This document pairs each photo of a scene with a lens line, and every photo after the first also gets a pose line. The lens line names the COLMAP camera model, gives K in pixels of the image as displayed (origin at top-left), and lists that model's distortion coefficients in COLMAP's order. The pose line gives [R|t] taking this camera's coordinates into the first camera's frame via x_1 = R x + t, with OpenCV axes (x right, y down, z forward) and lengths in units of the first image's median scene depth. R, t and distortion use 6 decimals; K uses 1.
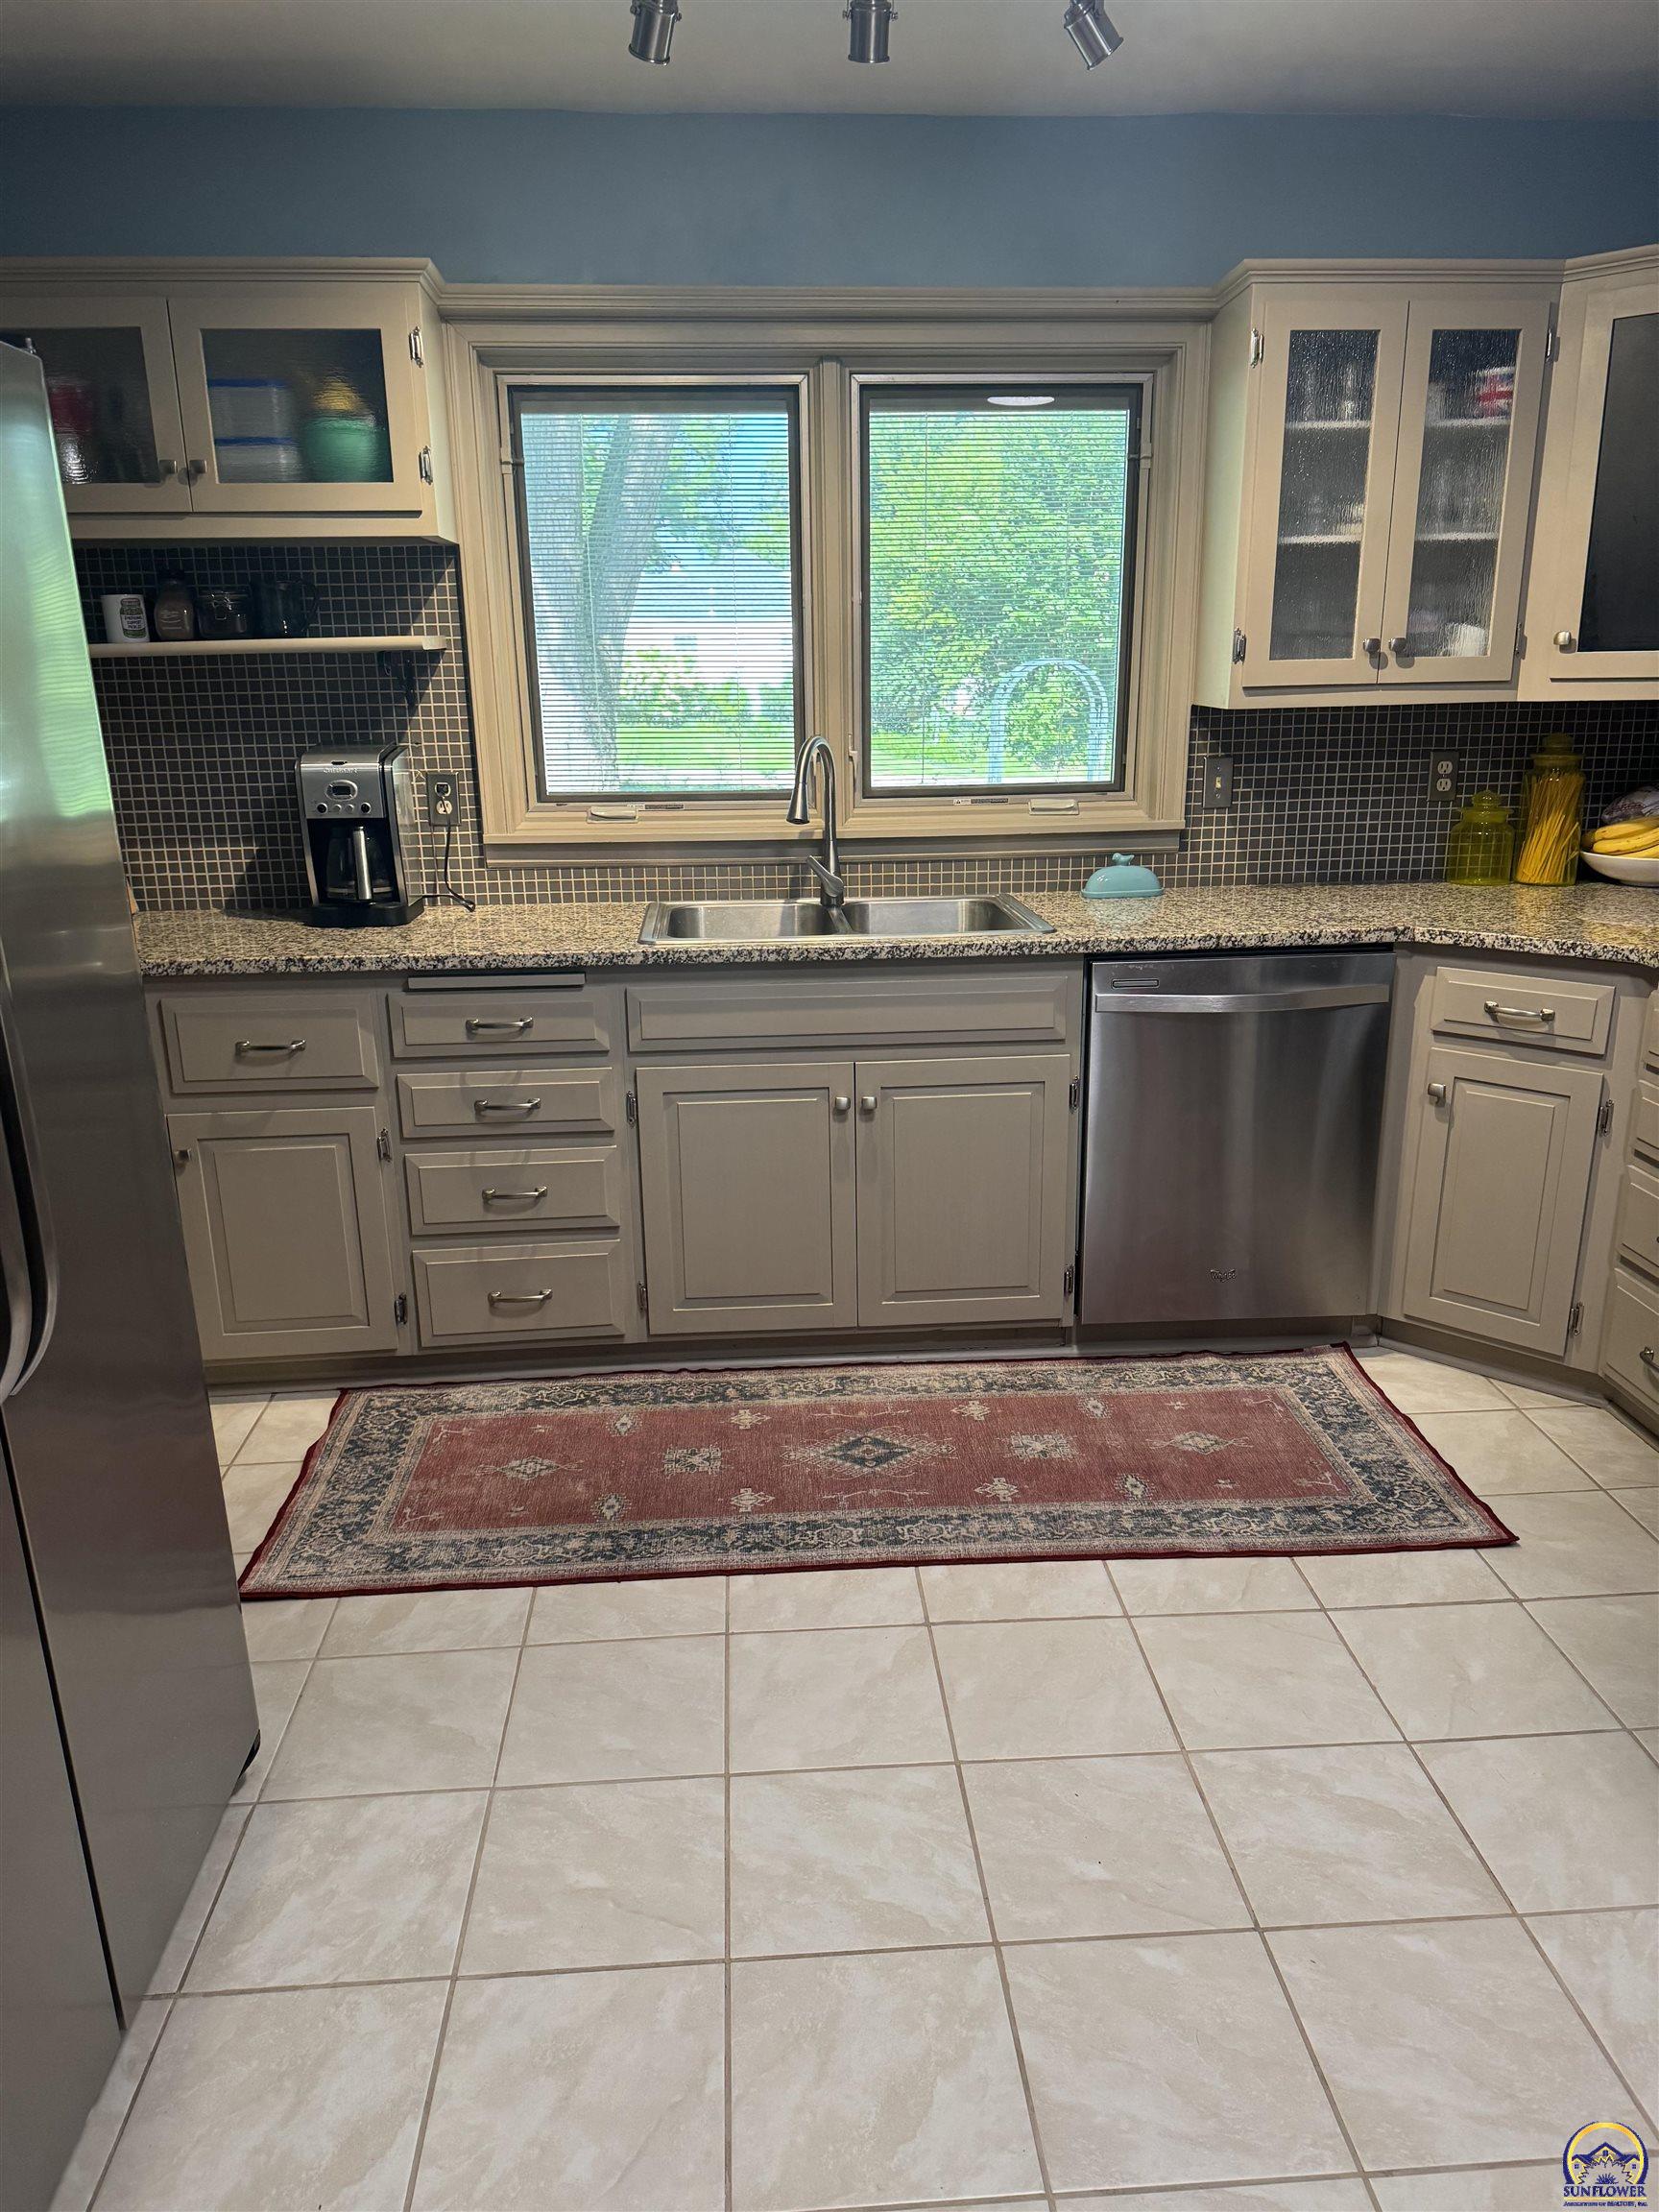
lens RADIAL K [[1525.3, 0, 866.8], [0, 1525.3, 1117.6], [0, 0, 1]] dist [0.064644, -0.087302]
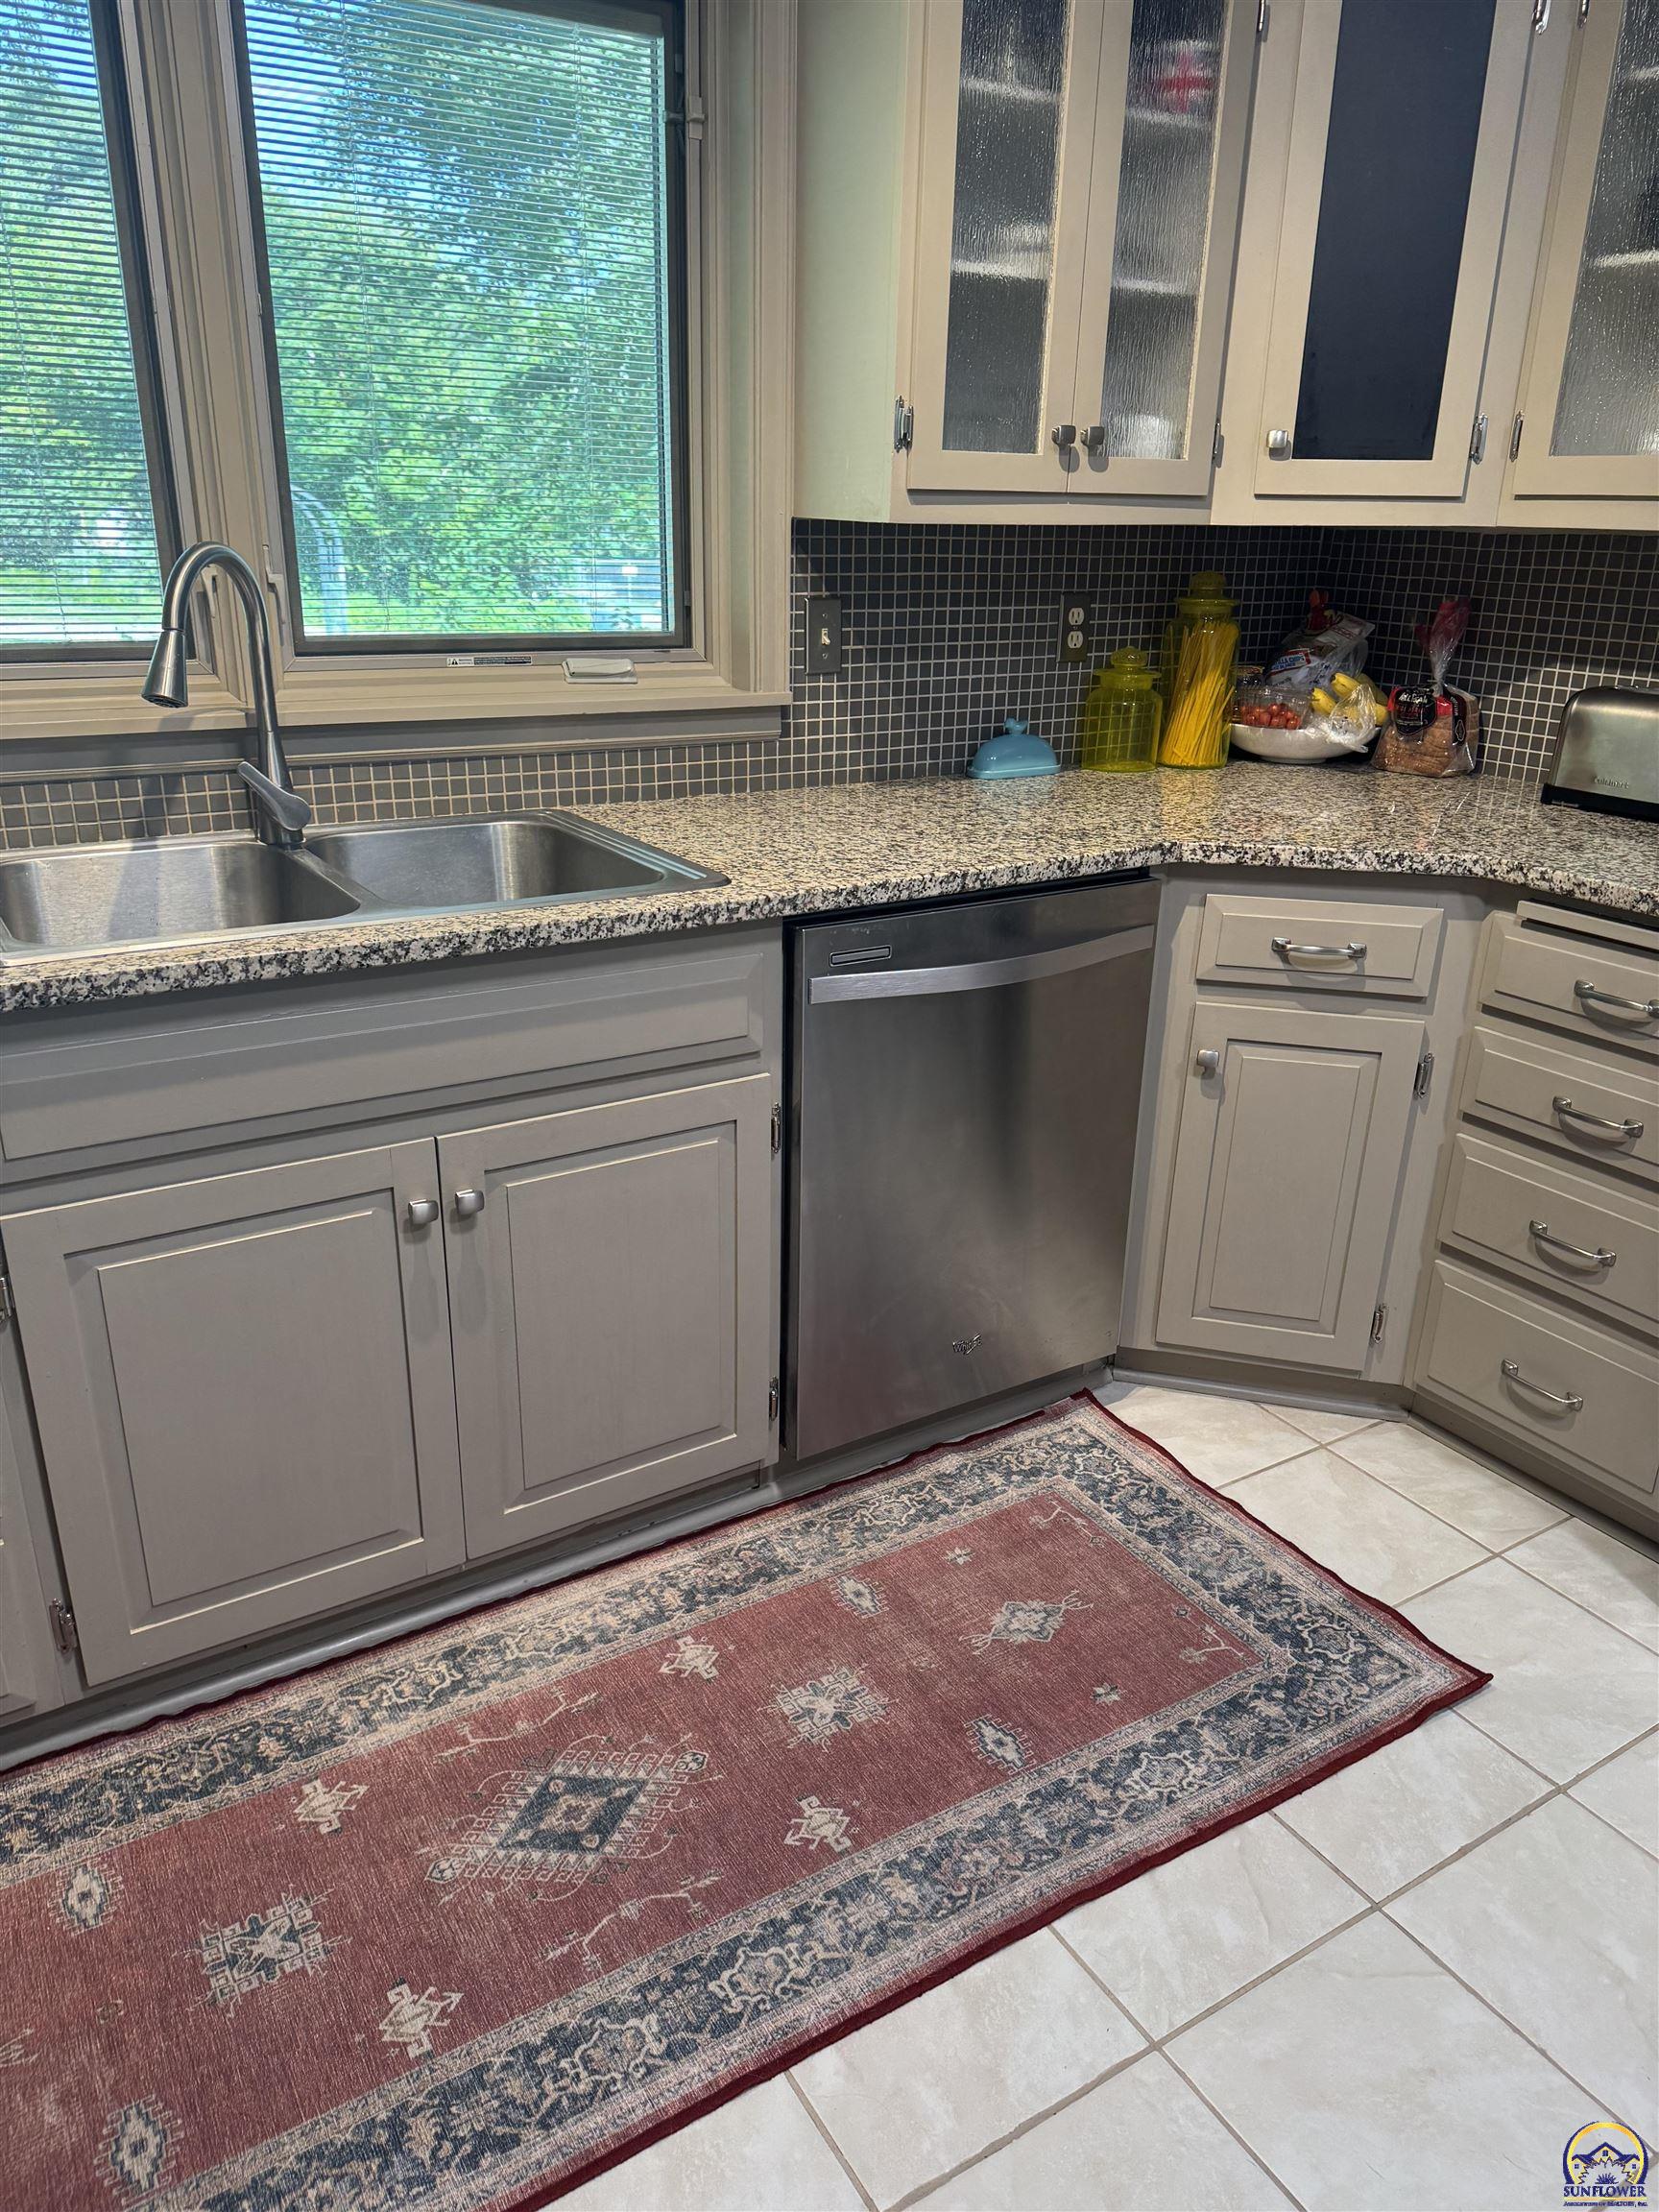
lens RADIAL K [[1525.3, 0, 842.7], [0, 1525.3, 1111.8], [0, 0, 1]] dist [0.064644, -0.087302]
pose [[0.883868, -0.137714, 0.447003, -0.128279], [0.098079, 0.988996, 0.110759, -0.094966], [-0.457337, -0.054055, 0.887649, 0.431630]]
